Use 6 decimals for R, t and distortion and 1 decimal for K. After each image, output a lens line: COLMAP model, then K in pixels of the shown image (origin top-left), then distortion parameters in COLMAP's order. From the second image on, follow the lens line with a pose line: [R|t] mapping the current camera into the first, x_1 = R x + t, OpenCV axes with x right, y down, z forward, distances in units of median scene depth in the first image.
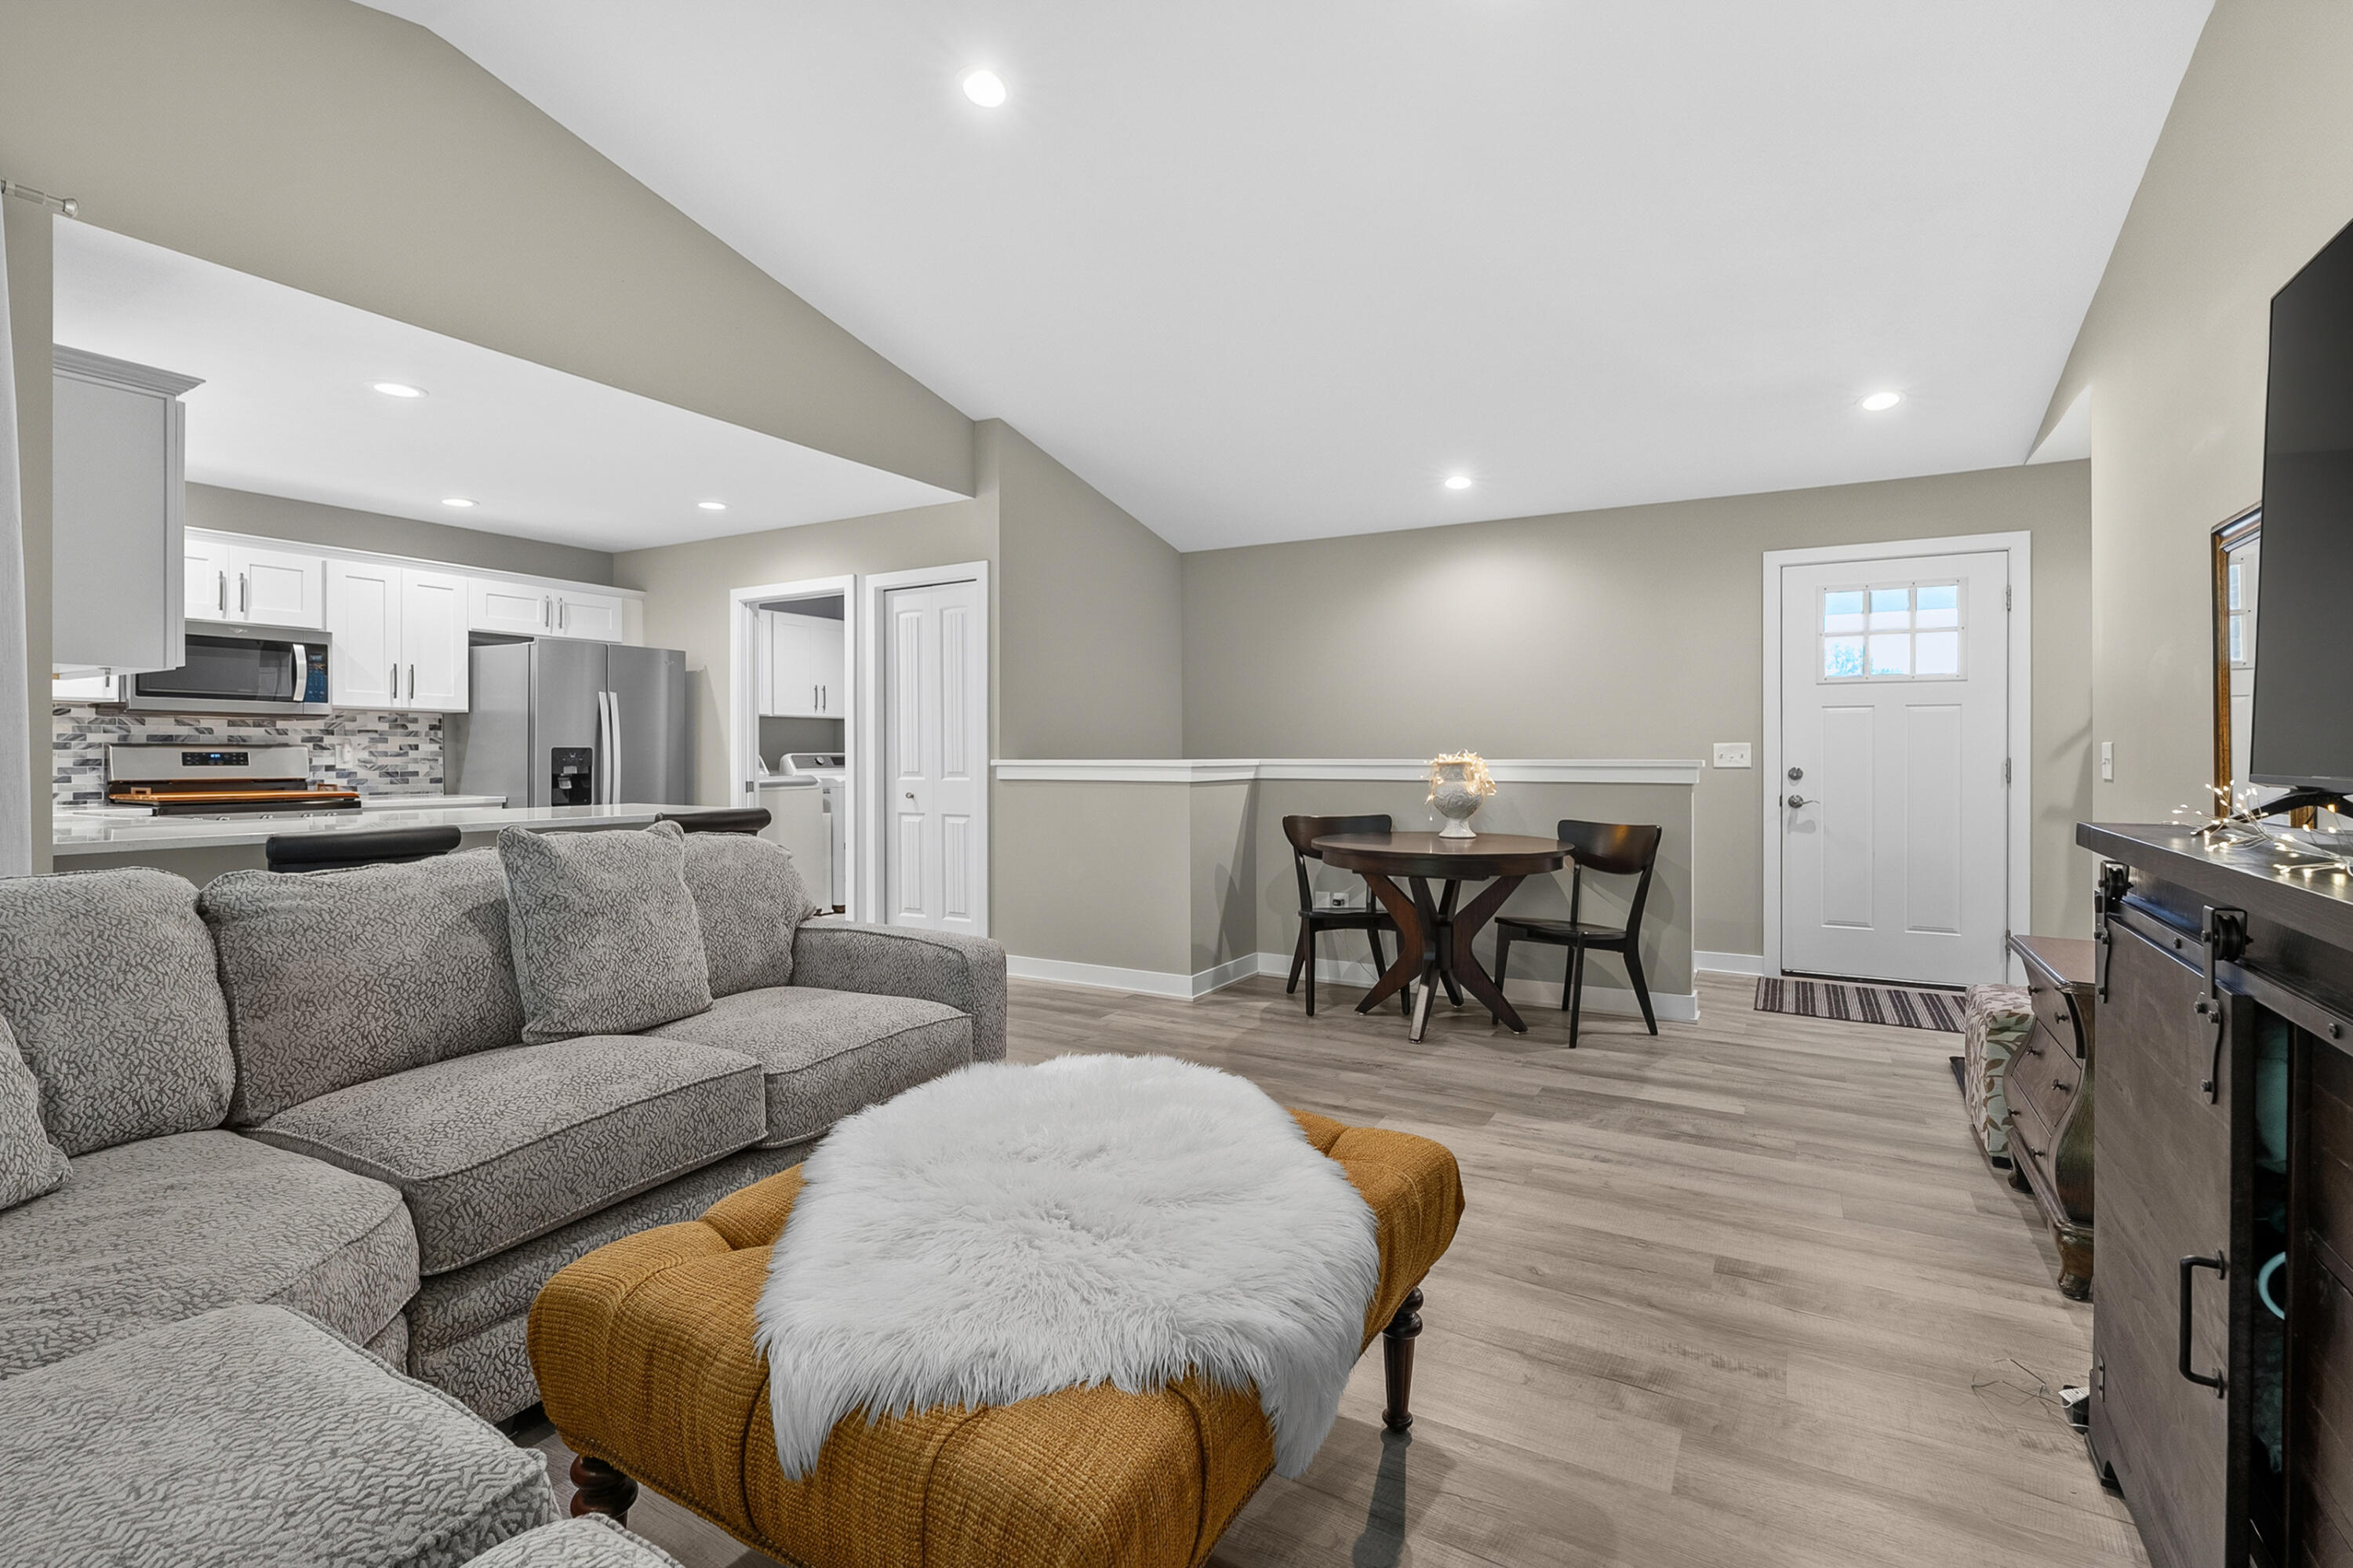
lens RADIAL K [[1079.3, 0, 1170.4], [0, 1079.3, 754.4], [0, 0, 1]] dist [-0.002563, 0.000371]
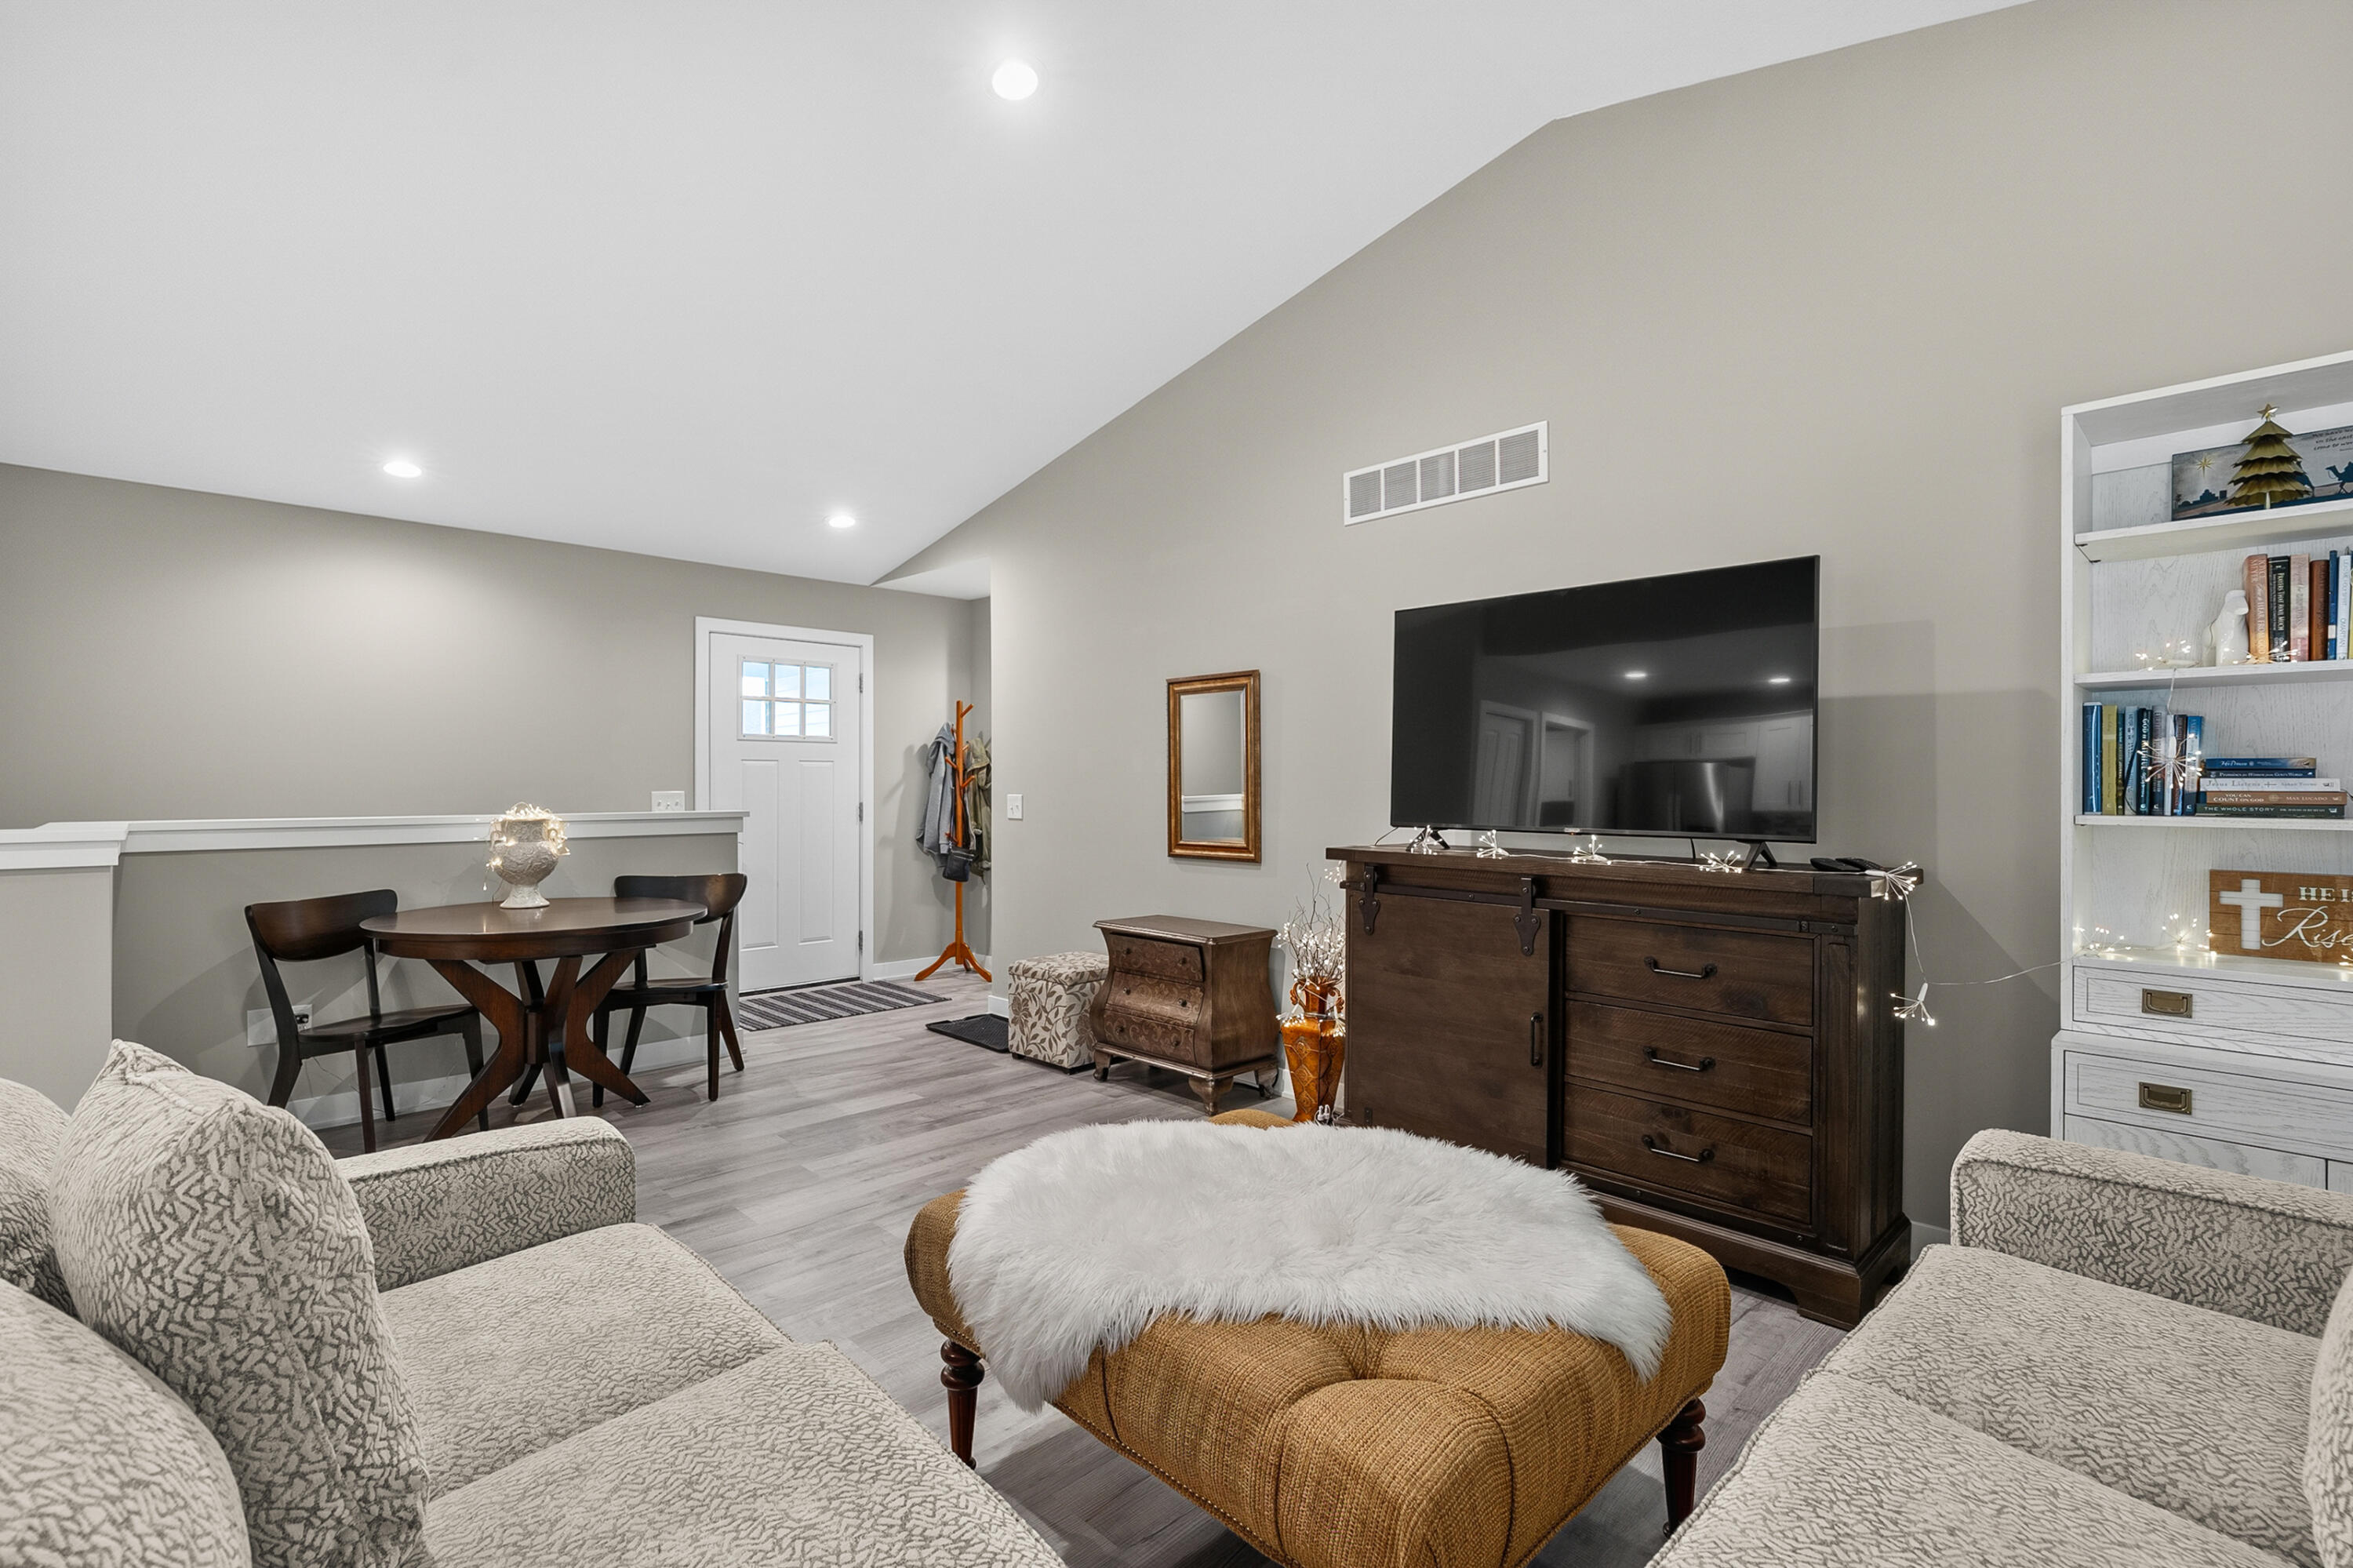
lens RADIAL K [[1082.7, 0, 1168.3], [0, 1082.7, 780.6], [0, 0, 1]] dist [0.000388, 0.000259]
pose [[0.267955, 0.003201, 0.963426, -0.385743], [0.001170, 0.999993, -0.003648, -0.017454], [-0.963431, 0.002105, 0.267950, 0.254804]]
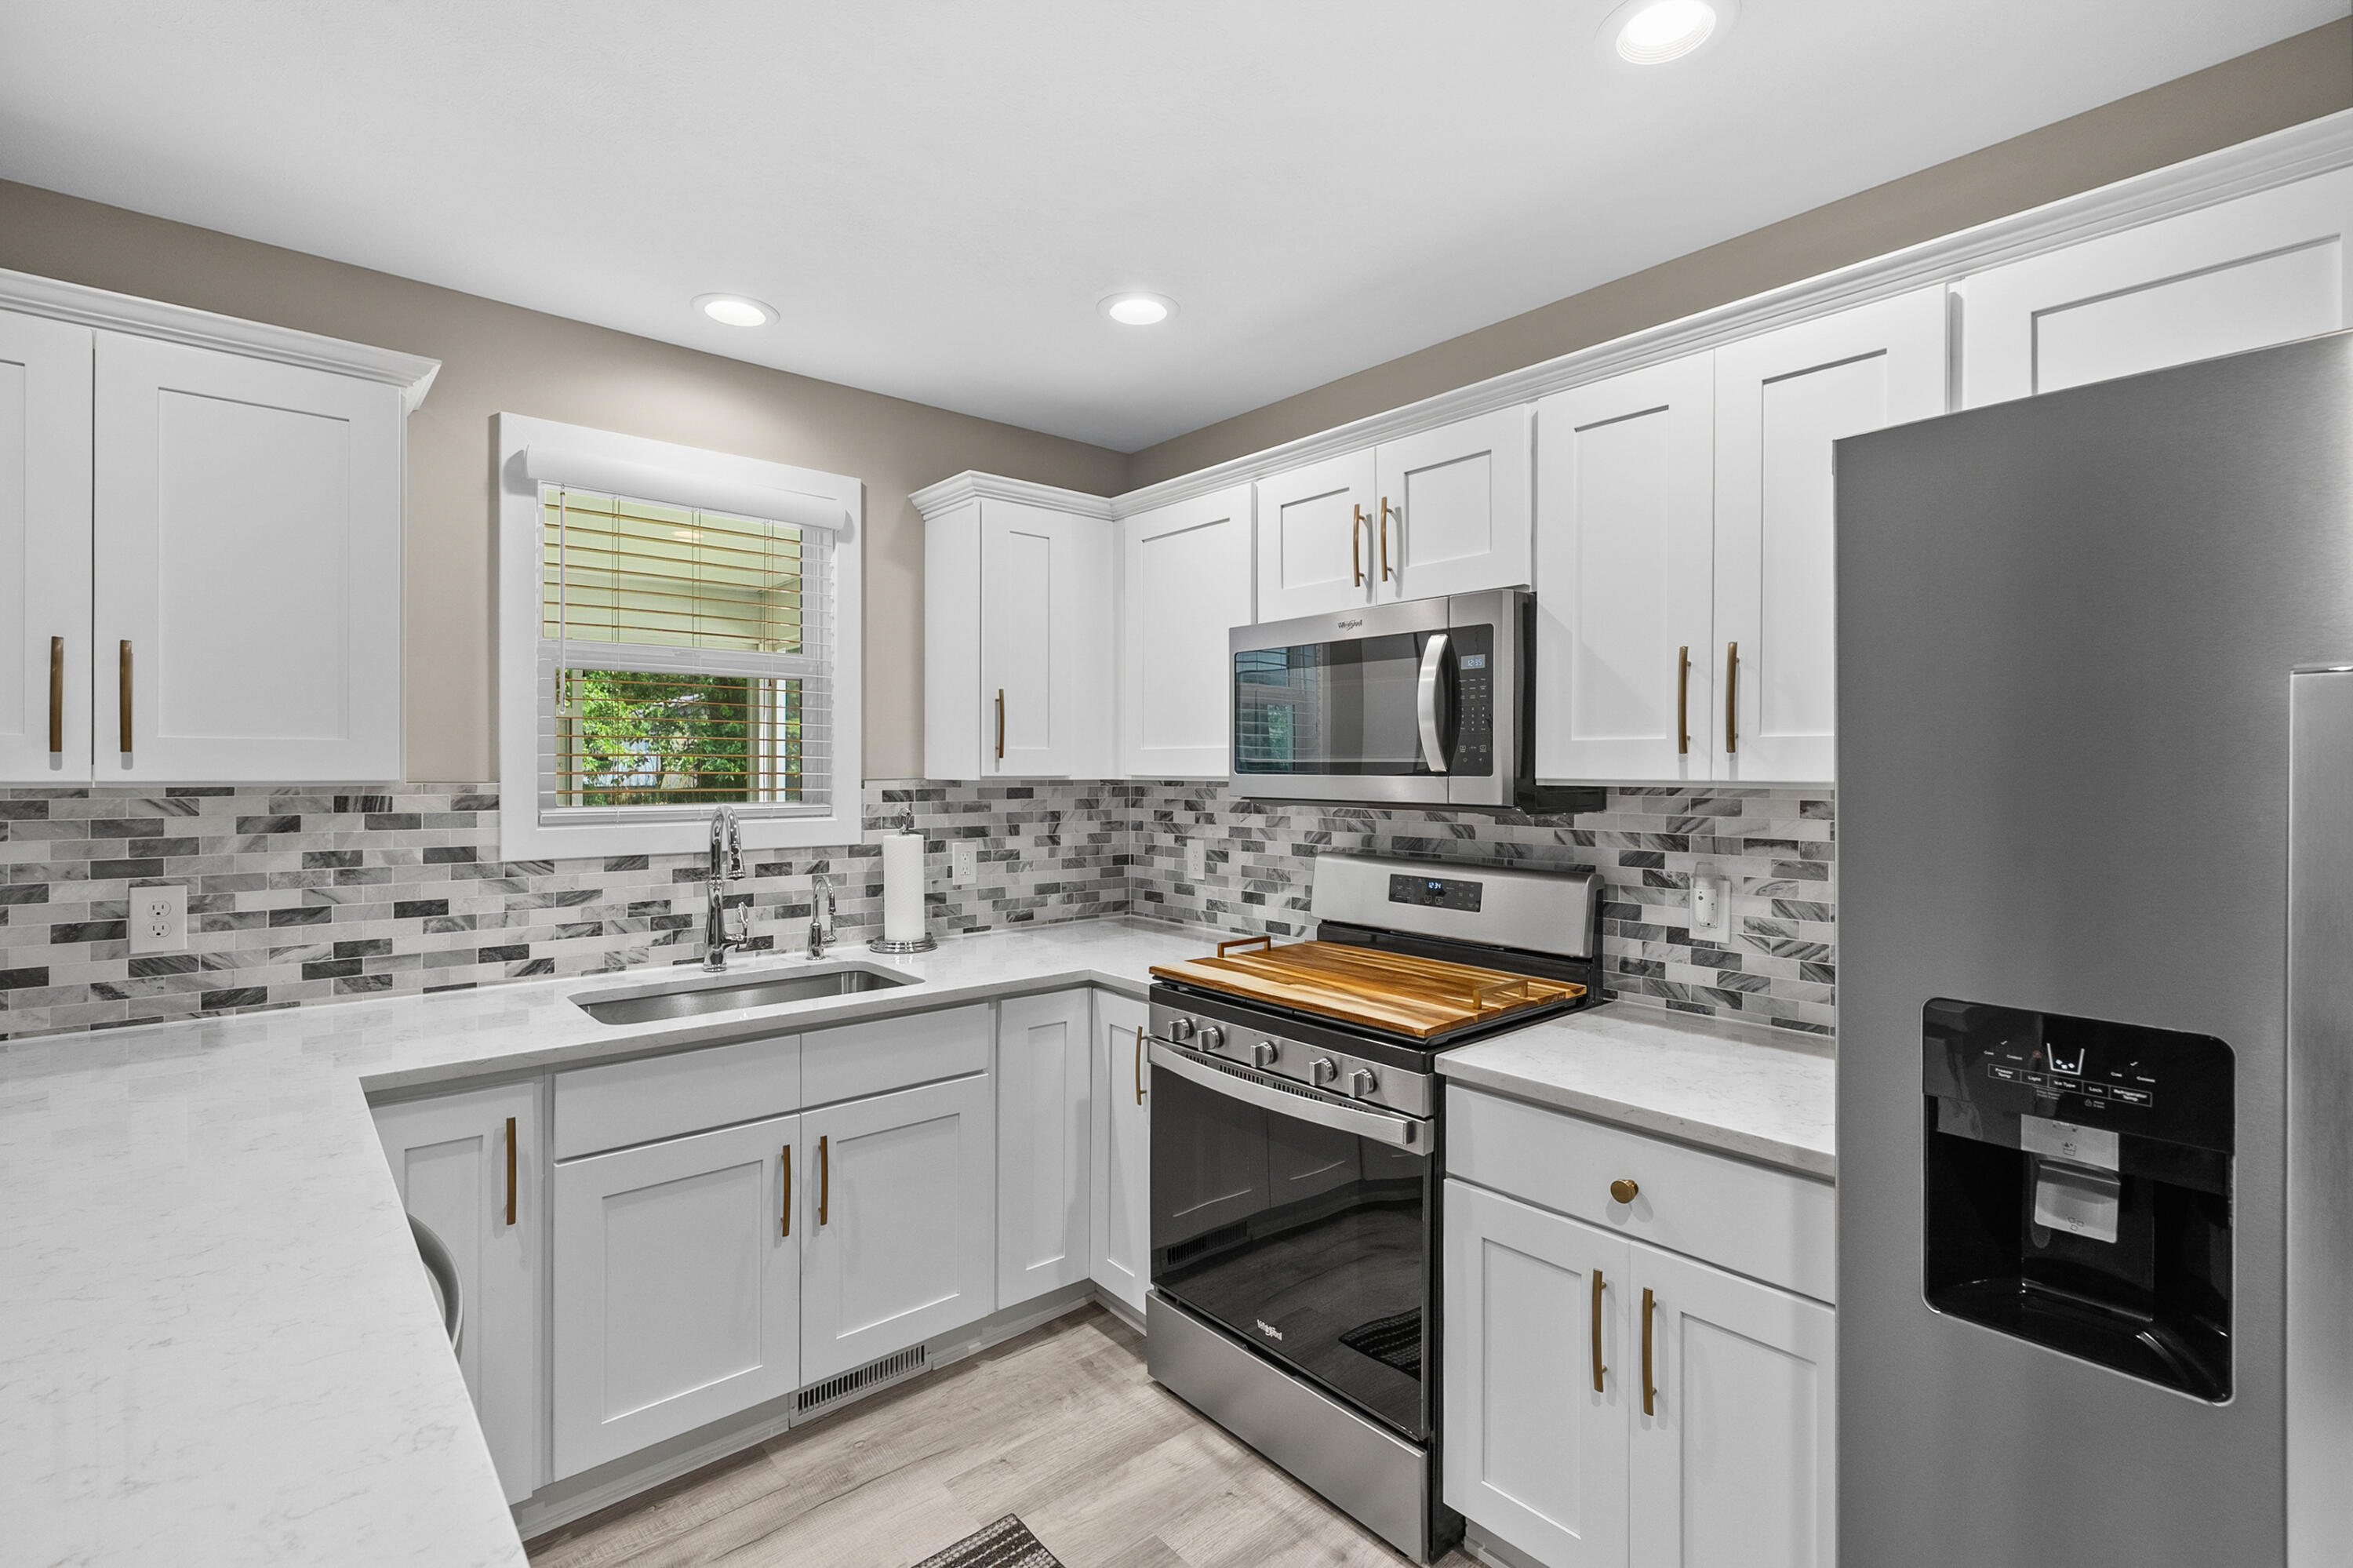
lens RADIAL K [[1059.1, 0, 1172.1], [0, 1059.1, 773.0], [0, 0, 1]] dist [-0.003486, 0.000573]
pose [[-0.334818, 0.004766, -0.942271, -0.397603], [-0.001160, 0.999984, 0.005470, -0.051926], [0.942282, 0.002924, -0.334808, 1.049172]]
